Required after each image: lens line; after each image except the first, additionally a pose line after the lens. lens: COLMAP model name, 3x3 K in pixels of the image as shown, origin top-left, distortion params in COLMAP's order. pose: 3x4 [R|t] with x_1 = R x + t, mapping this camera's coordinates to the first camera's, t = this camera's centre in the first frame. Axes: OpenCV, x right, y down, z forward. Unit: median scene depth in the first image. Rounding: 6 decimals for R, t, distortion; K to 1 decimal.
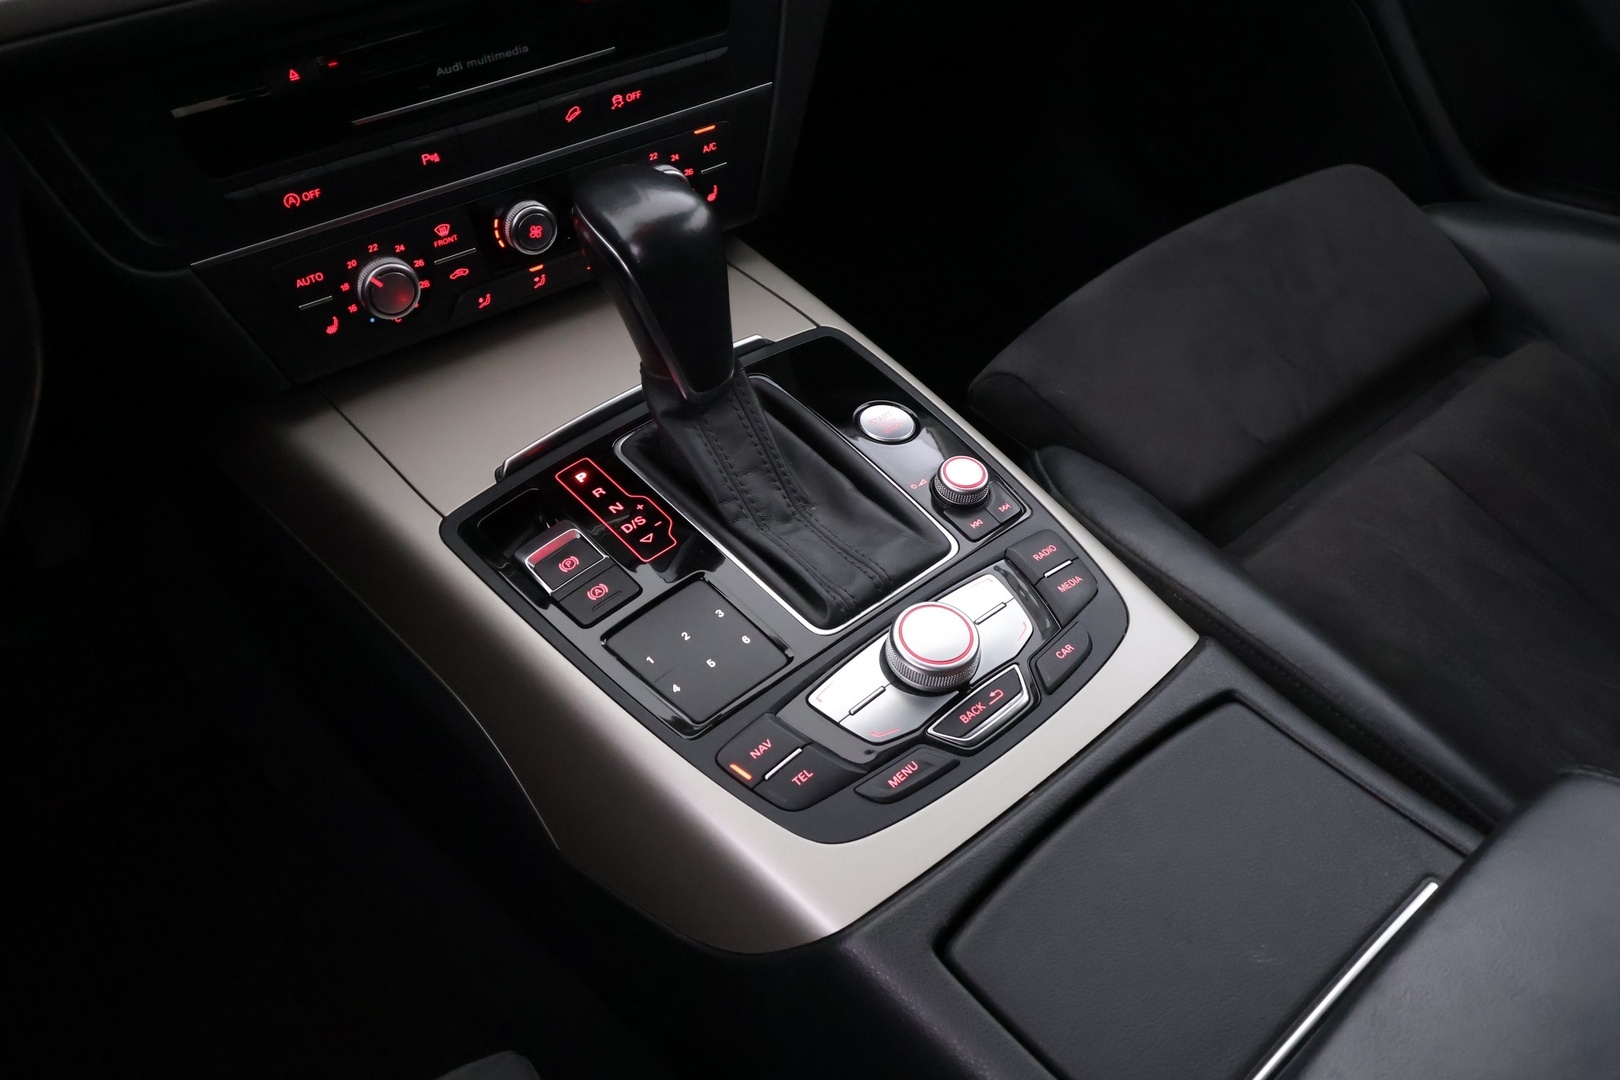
lens RADIAL K [[1301.8, 0, 817.2], [0, 1301.8, 543.9], [0, 0, 1]] dist [0.006365, -0.002730]
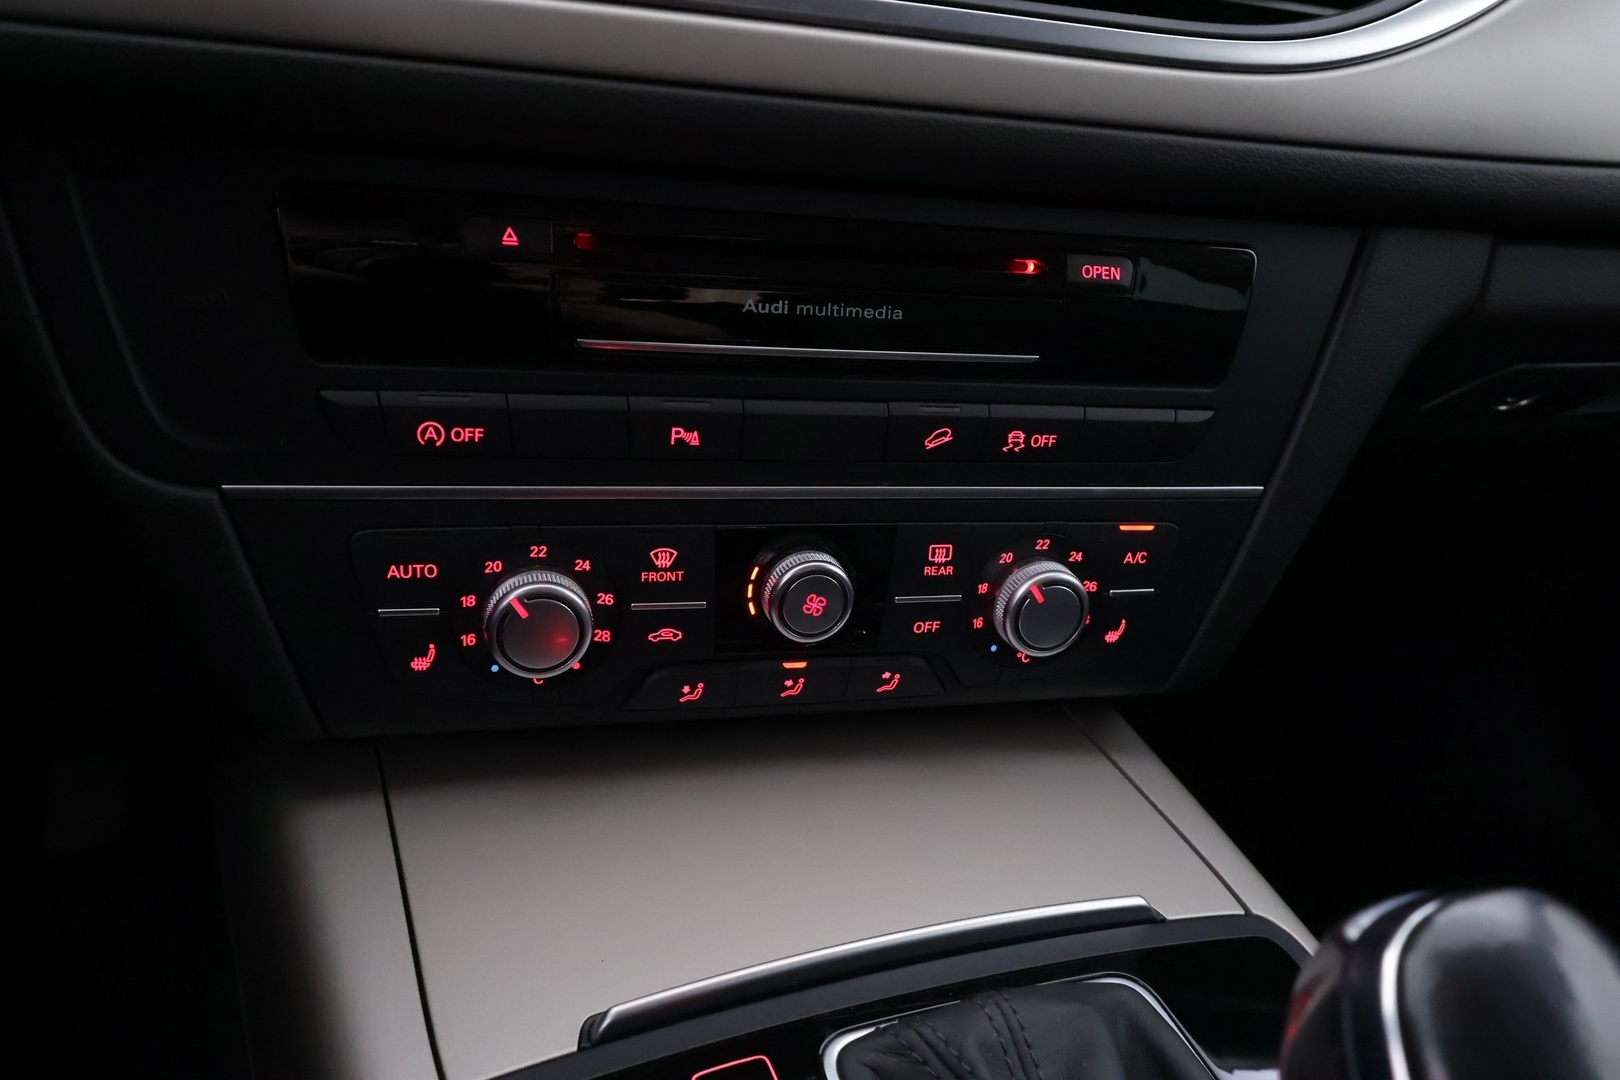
lens RADIAL K [[1301.8, 0, 812.0], [0, 1301.8, 536.8], [0, 0, 1]] dist [0.006365, -0.002730]
pose [[0.940120, 0.262548, -0.217353, -0.102931], [-0.319572, 0.900720, -0.294240, -0.100574], [0.118522, 0.346081, 0.930688, 0.468025]]
